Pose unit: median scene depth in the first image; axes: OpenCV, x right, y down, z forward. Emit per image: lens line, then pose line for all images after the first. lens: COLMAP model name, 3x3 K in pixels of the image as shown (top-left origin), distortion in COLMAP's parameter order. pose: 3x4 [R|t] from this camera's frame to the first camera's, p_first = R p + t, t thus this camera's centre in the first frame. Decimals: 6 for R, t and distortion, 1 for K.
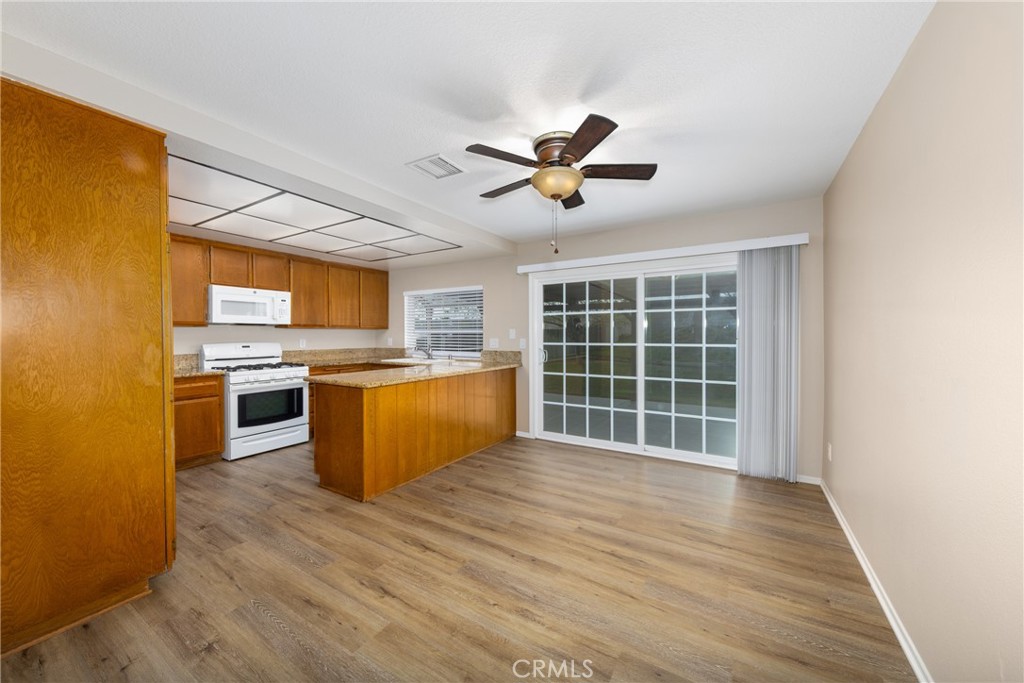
lens RADIAL K [[368.5, 0, 509.9], [0, 368.5, 340.2], [0, 0, 1]] dist [-0.001666, 0.000028]
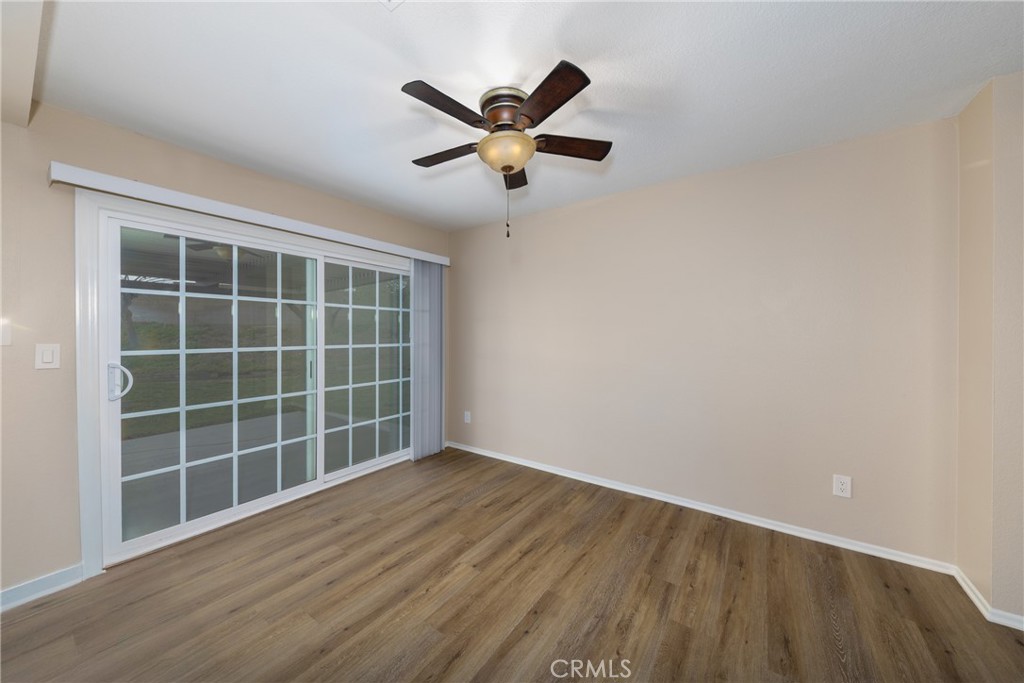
lens RADIAL K [[368.5, 0, 535.8], [0, 368.5, 335.8], [0, 0, 1]] dist [-0.001666, 0.000028]
pose [[0.016841, 0.002436, 0.999855, -0.494062], [0.019284, 0.999810, -0.002761, -0.001458], [-0.999672, 0.019328, 0.016790, 0.651894]]
